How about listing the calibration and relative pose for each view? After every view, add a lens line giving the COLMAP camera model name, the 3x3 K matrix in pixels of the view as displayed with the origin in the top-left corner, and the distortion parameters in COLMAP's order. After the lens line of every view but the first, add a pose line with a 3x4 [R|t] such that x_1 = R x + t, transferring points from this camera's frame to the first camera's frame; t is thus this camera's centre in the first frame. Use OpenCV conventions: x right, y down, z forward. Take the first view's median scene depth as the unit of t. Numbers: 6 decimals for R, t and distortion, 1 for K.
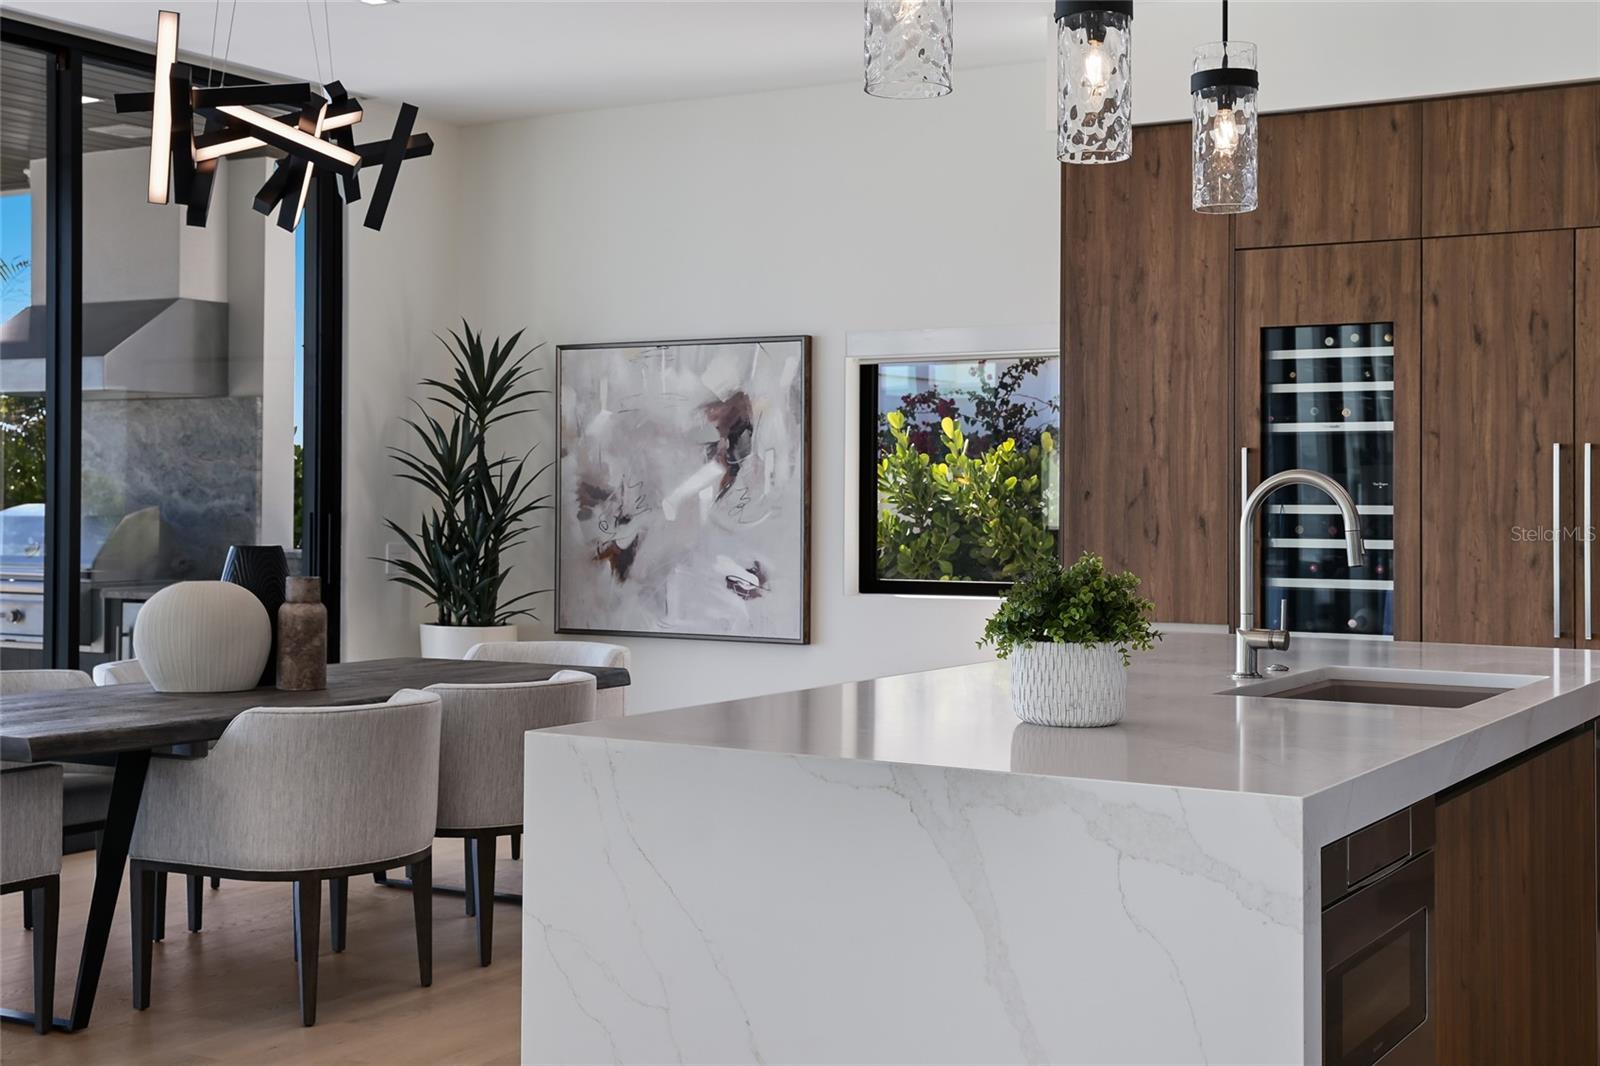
lens RADIAL K [[2075.2, 0, 800.0], [0, 2075.2, 525.3], [0, 0, 1]] dist [0.068671, 0.000000]
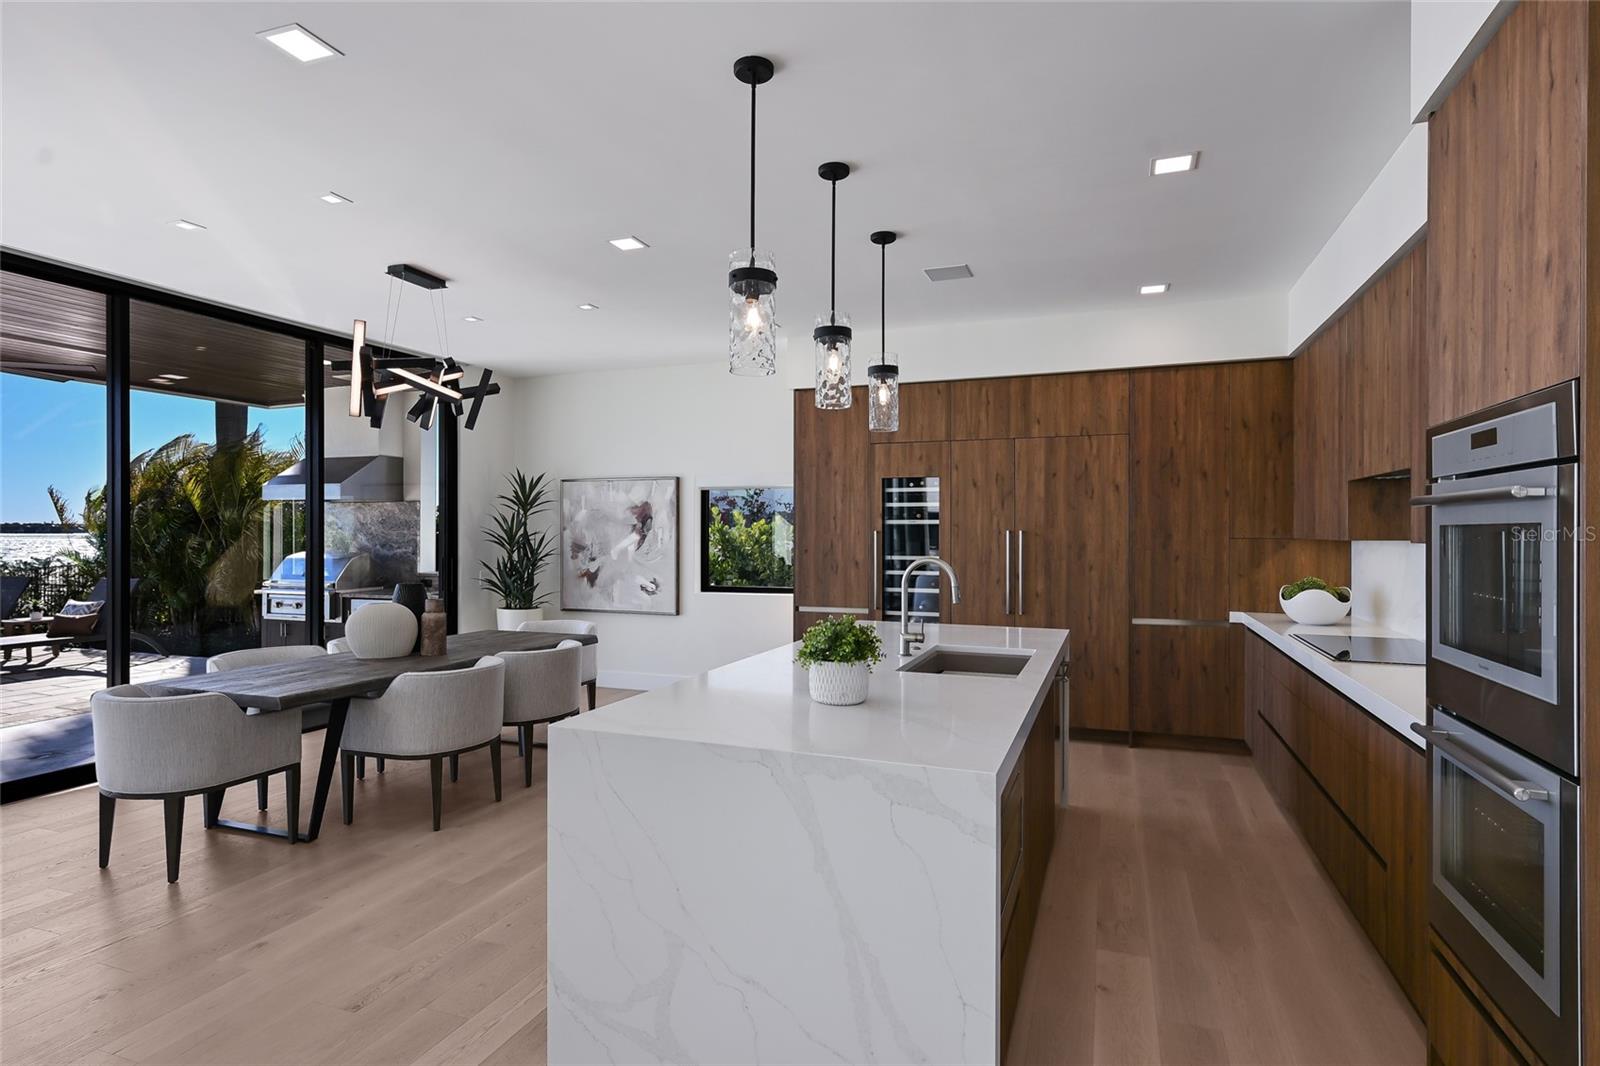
lens RADIAL K [[814.3, 0, 796.2], [0, 814.3, 542.3], [0, 0, 1]] dist [0.002579, 0.001507]
pose [[0.986133, -0.005171, 0.165877, -0.019562], [0.004142, 0.999970, 0.006551, -0.032179], [-0.165906, -0.005773, 0.986125, 0.143846]]
